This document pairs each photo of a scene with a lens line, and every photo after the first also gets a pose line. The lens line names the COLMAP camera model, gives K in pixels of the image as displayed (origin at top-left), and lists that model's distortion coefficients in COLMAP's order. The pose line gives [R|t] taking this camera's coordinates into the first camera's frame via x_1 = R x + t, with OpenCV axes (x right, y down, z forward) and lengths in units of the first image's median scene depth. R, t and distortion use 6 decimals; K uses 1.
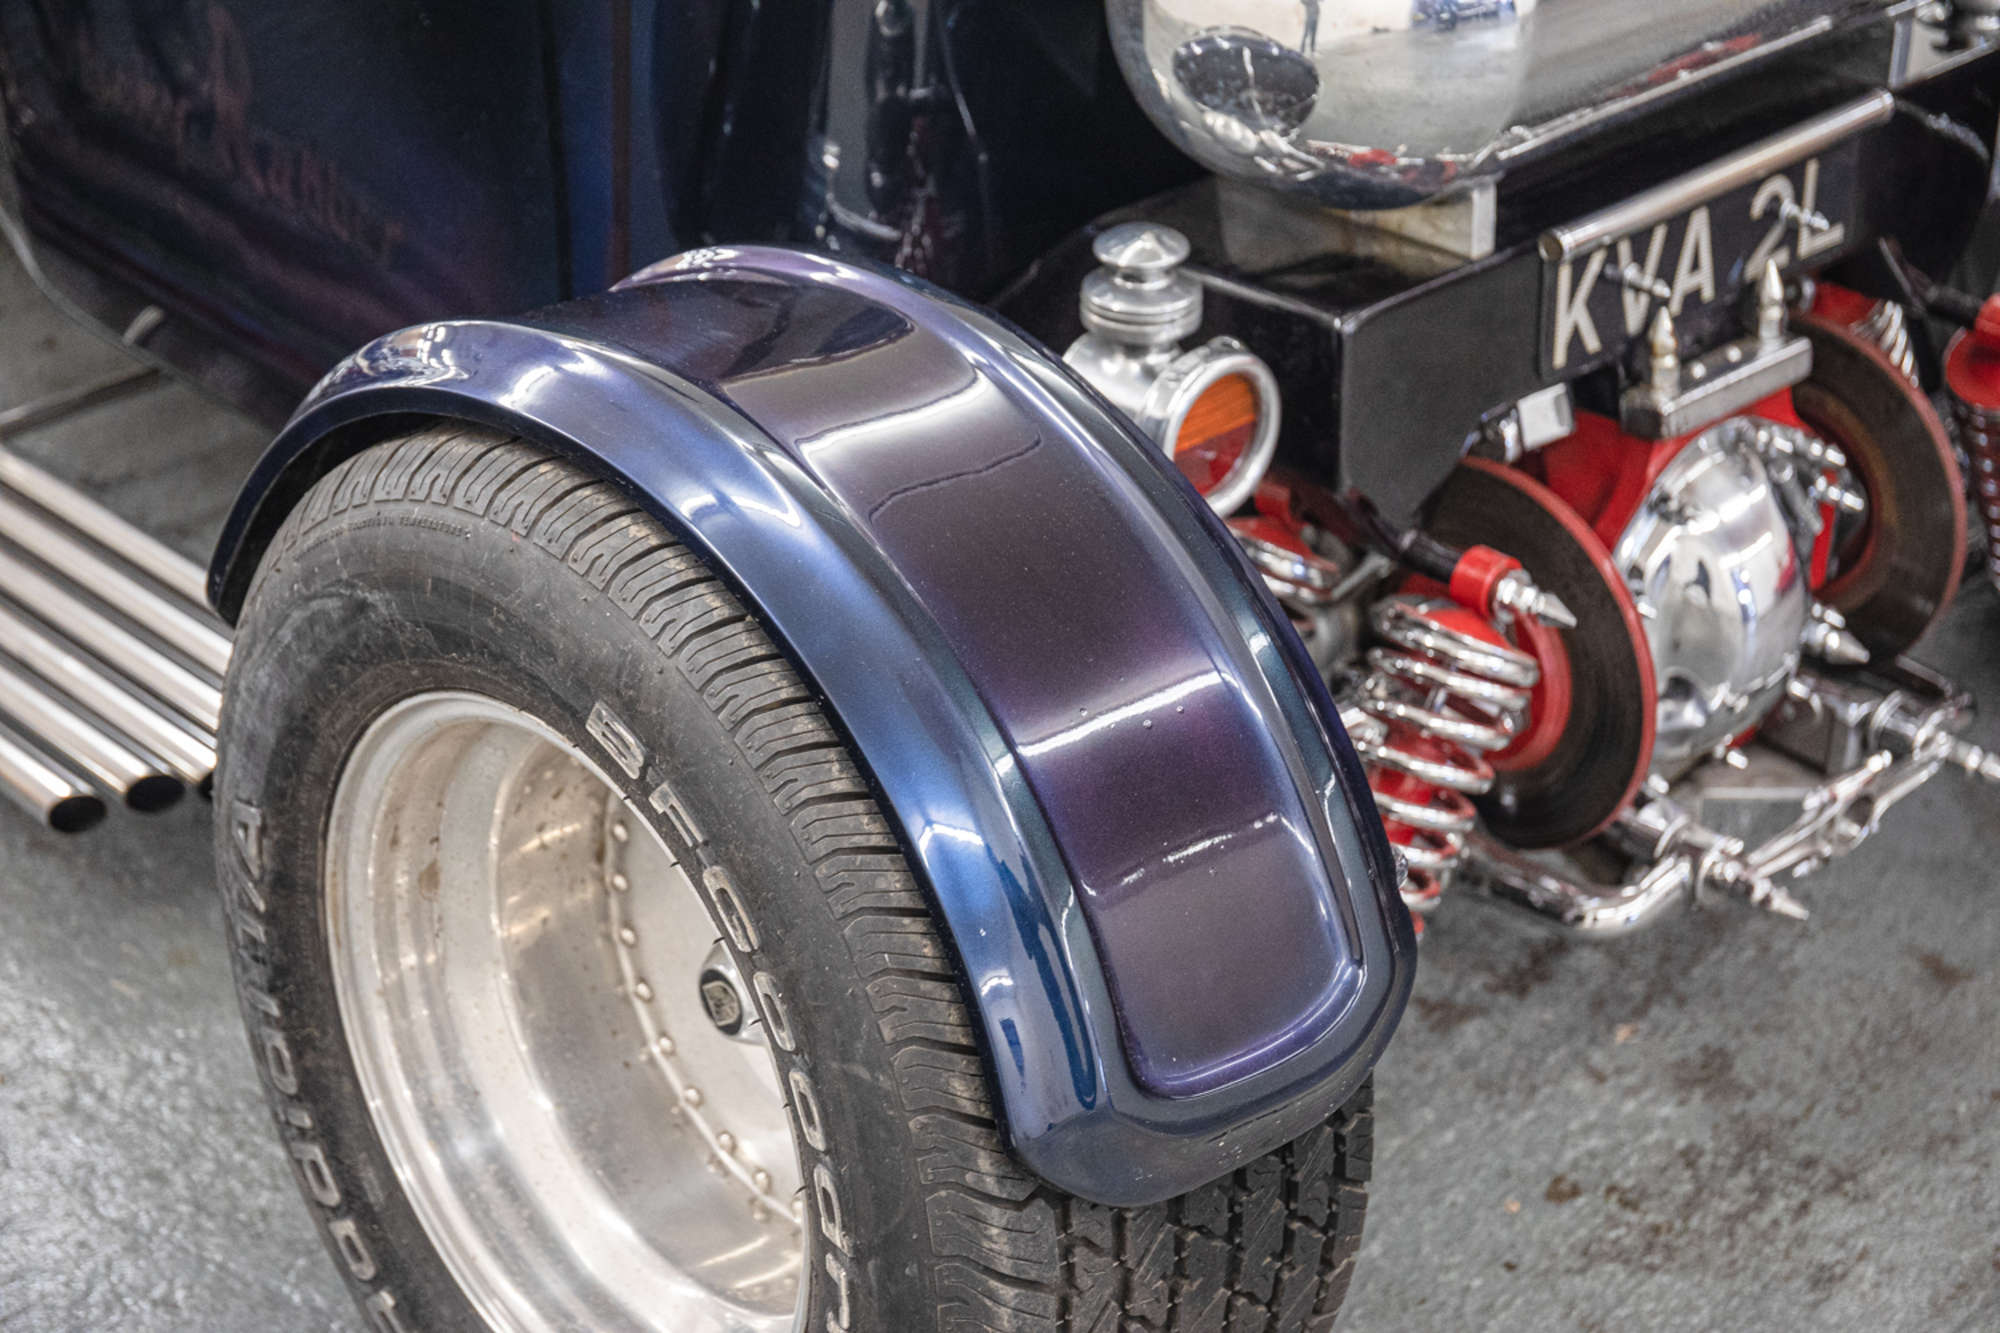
lens RADIAL K [[3795.8, 0, 1000.0], [0, 3795.8, 666.5], [0, 0, 1]] dist [0.058062, -0.047992]
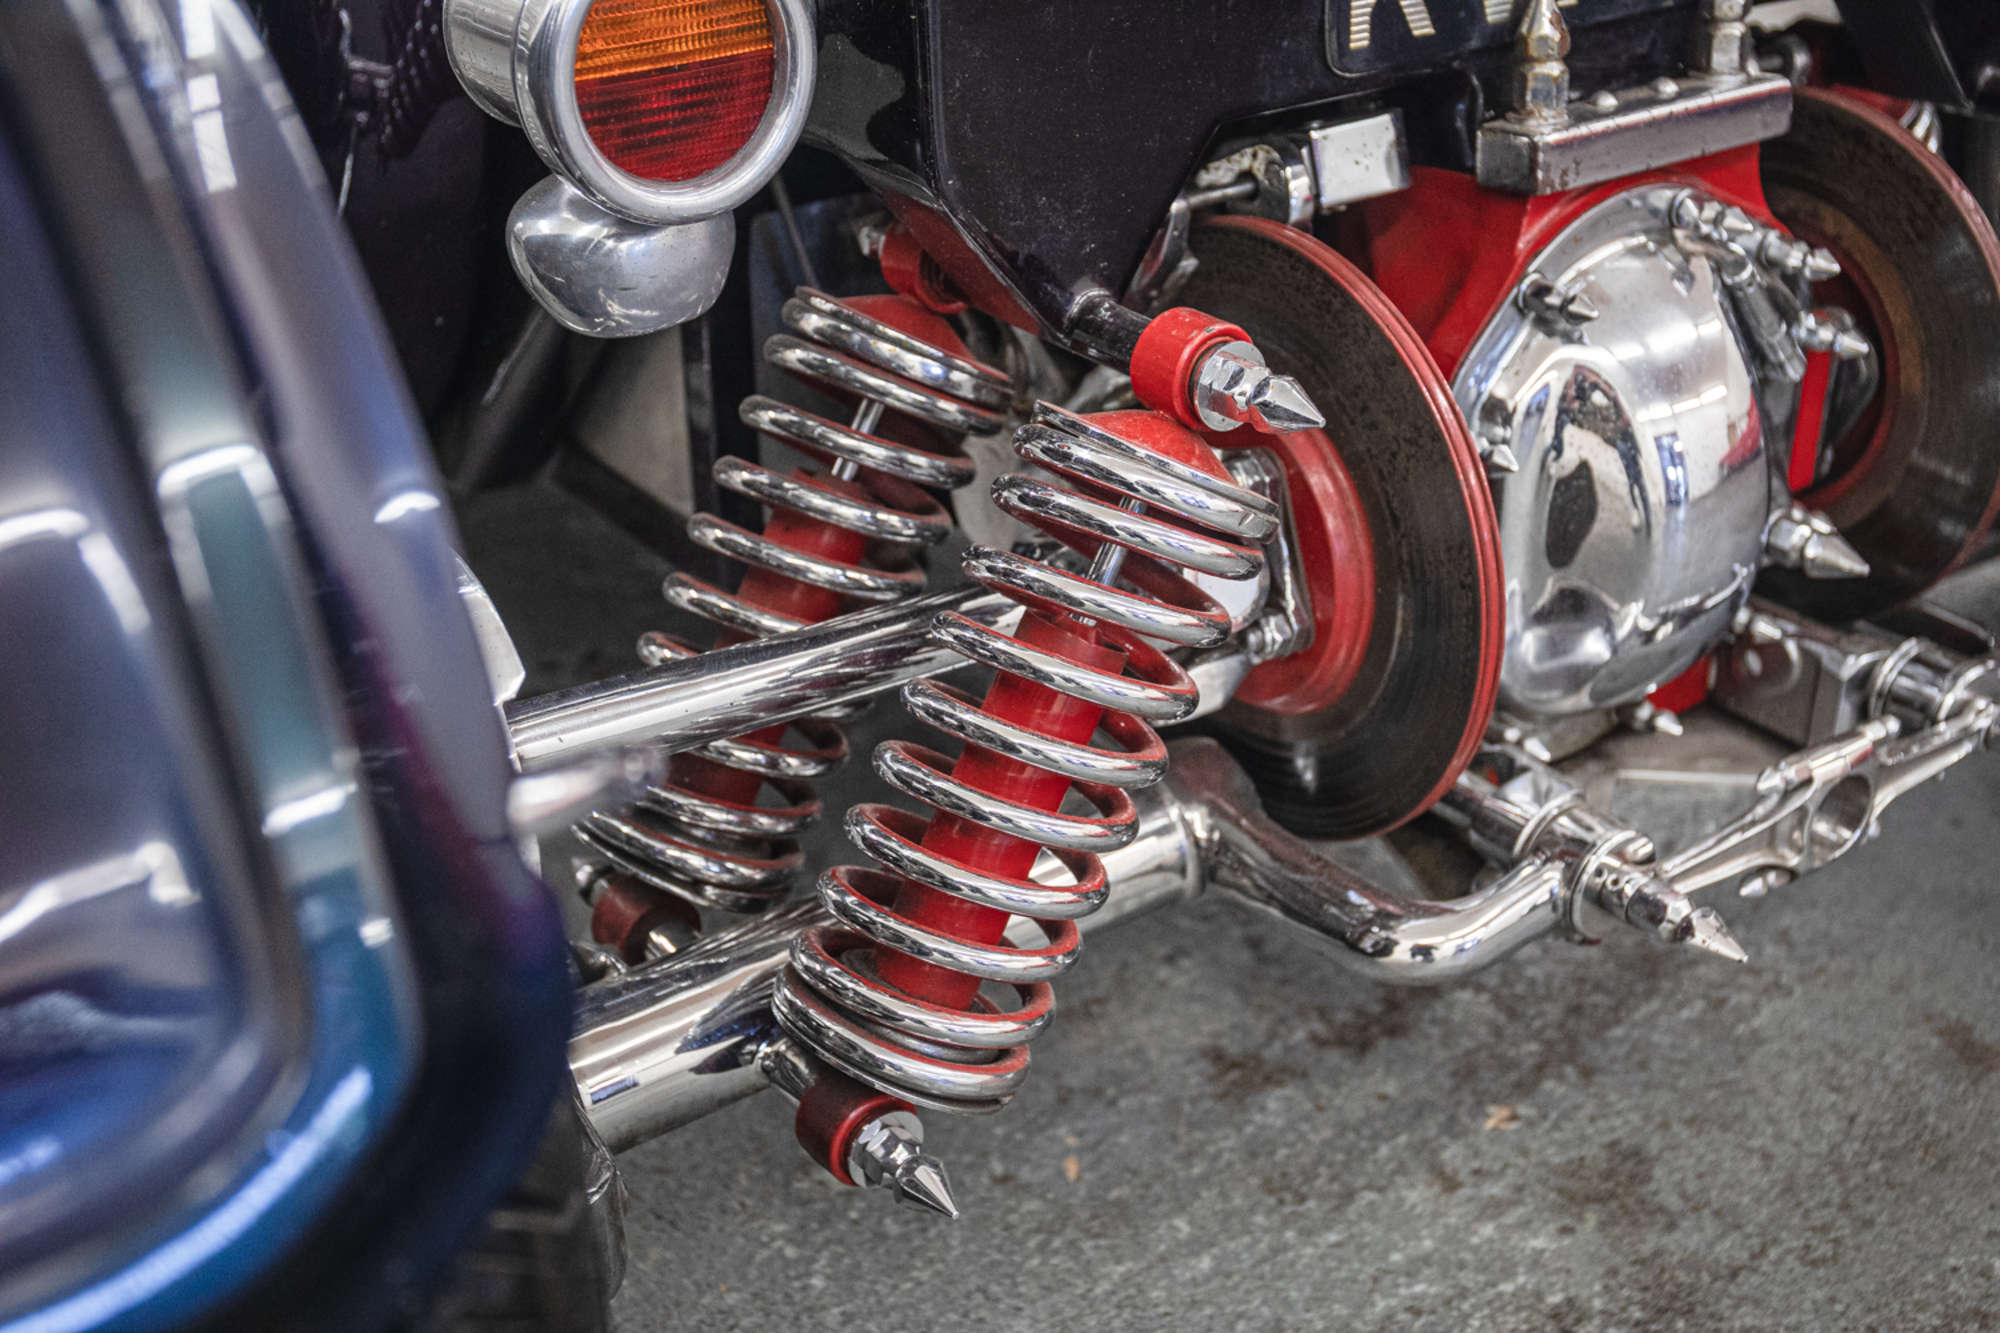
lens RADIAL K [[2496.3, 0, 1040.8], [0, 2496.3, 675.8], [0, 0, 1]] dist [0.009396, 0.041299]
pose [[0.992877, 0.035549, -0.113713, 0.135315], [-0.039840, 0.998569, -0.035688, 0.036754], [0.112282, 0.039964, 0.992872, 0.554047]]
